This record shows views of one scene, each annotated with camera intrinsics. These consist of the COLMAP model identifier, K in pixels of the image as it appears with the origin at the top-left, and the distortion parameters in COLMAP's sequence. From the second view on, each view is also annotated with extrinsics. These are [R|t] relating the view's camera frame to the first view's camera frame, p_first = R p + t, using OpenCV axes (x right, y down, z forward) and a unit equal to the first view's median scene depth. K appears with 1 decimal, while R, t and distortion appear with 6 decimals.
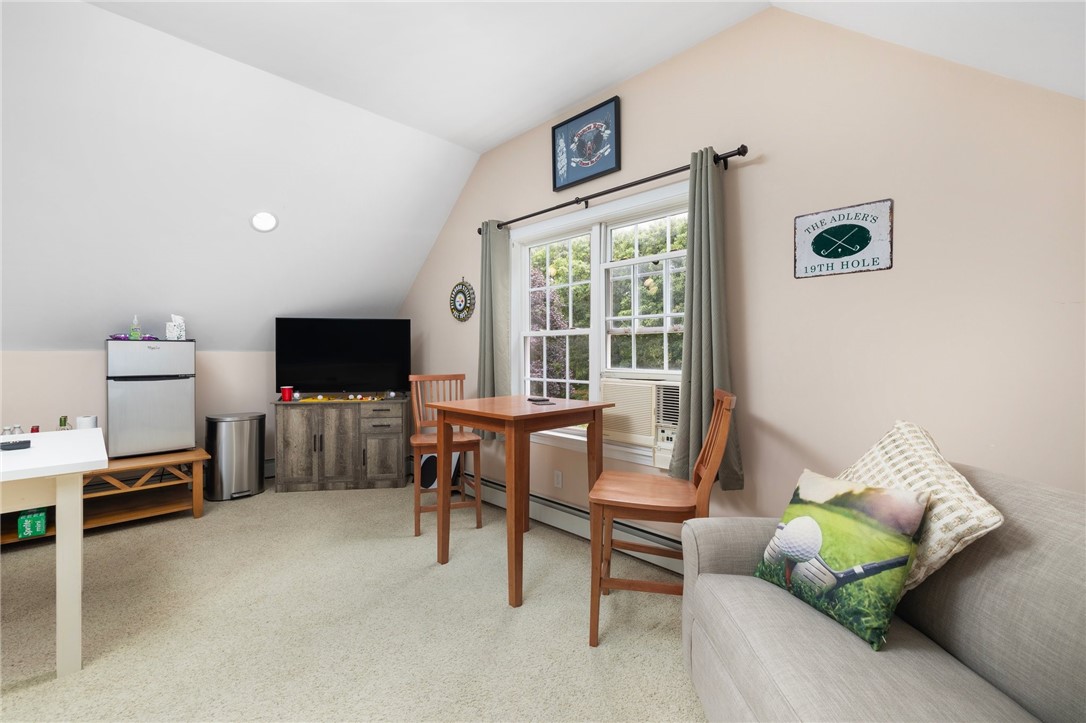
lens RADIAL K [[461.6, 0, 541.9], [0, 461.6, 358.9], [0, 0, 1]] dist [0.002671, -0.000361]
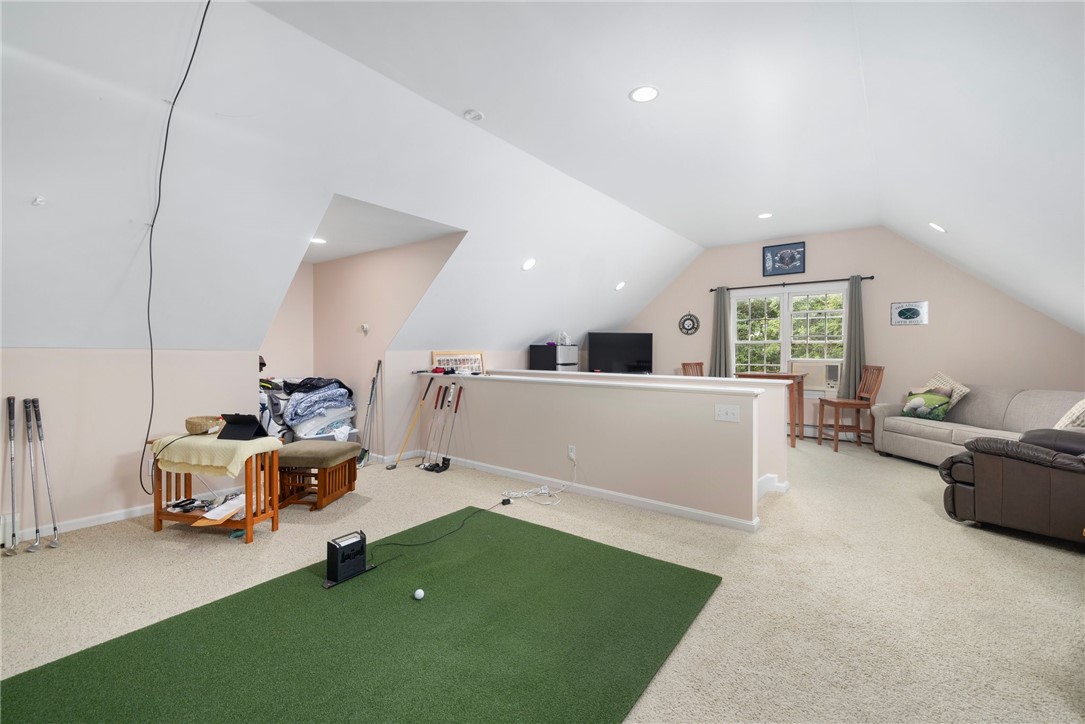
lens RADIAL K [[461.1, 0, 543.4], [0, 461.1, 359.0], [0, 0, 1]] dist [0.002671, -0.000361]
pose [[0.989938, -0.002388, 0.141480, -1.584959], [0.001794, 0.999989, 0.004324, 0.012403], [-0.141489, -0.004027, 0.989932, -1.206428]]
